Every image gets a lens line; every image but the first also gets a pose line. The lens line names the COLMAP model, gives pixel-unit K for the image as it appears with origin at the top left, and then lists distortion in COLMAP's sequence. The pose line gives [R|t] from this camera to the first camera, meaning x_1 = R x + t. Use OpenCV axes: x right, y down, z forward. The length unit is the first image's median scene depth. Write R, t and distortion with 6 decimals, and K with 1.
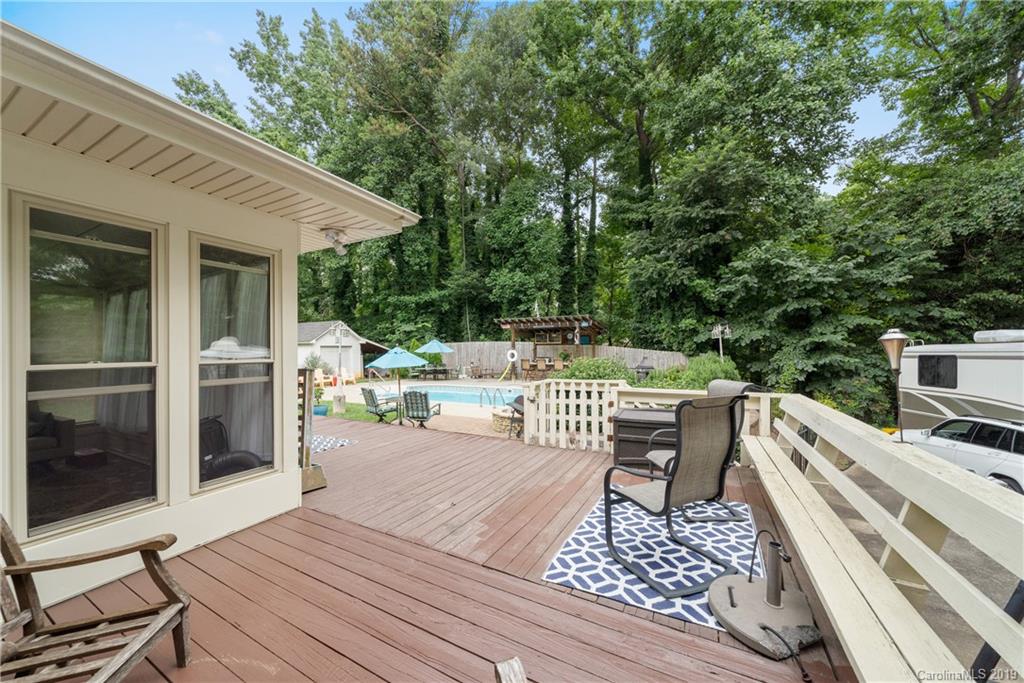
lens RADIAL K [[360.2, 0, 516.4], [0, 360.2, 348.9], [0, 0, 1]] dist [-0.001622, -0.000266]
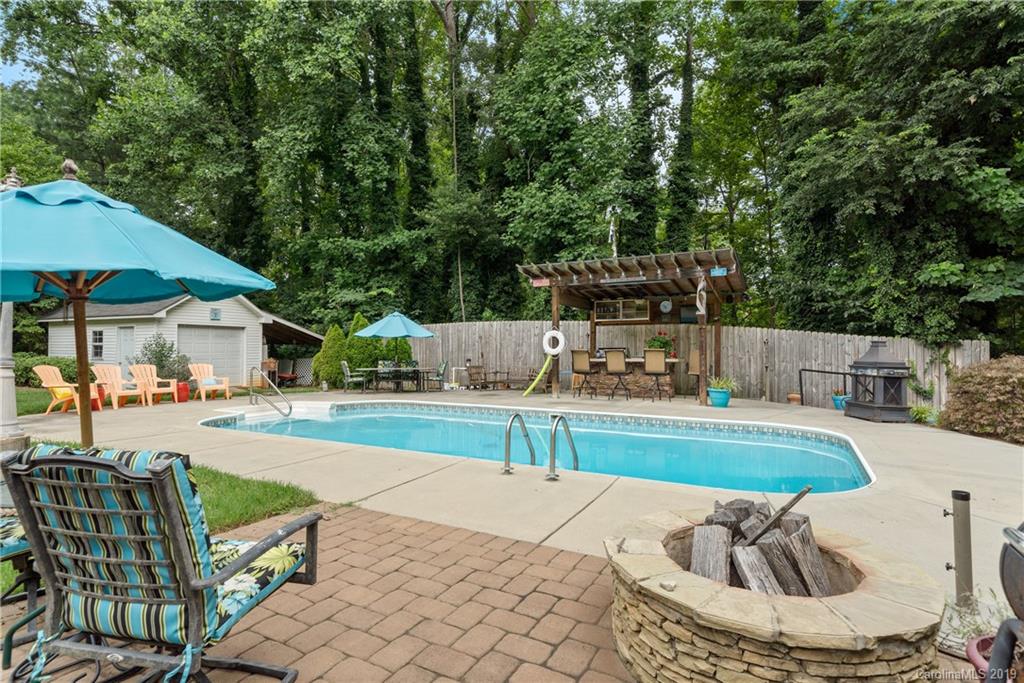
lens RADIAL K [[510.0, 0, 510.7], [0, 510.0, 340.0], [0, 0, 1]] dist [0.003264, -0.000123]
pose [[0.999479, 0.006620, -0.031597, -0.039277], [-0.007319, 0.999730, -0.022056, 0.025724], [0.031442, 0.022276, 0.999257, 0.263940]]
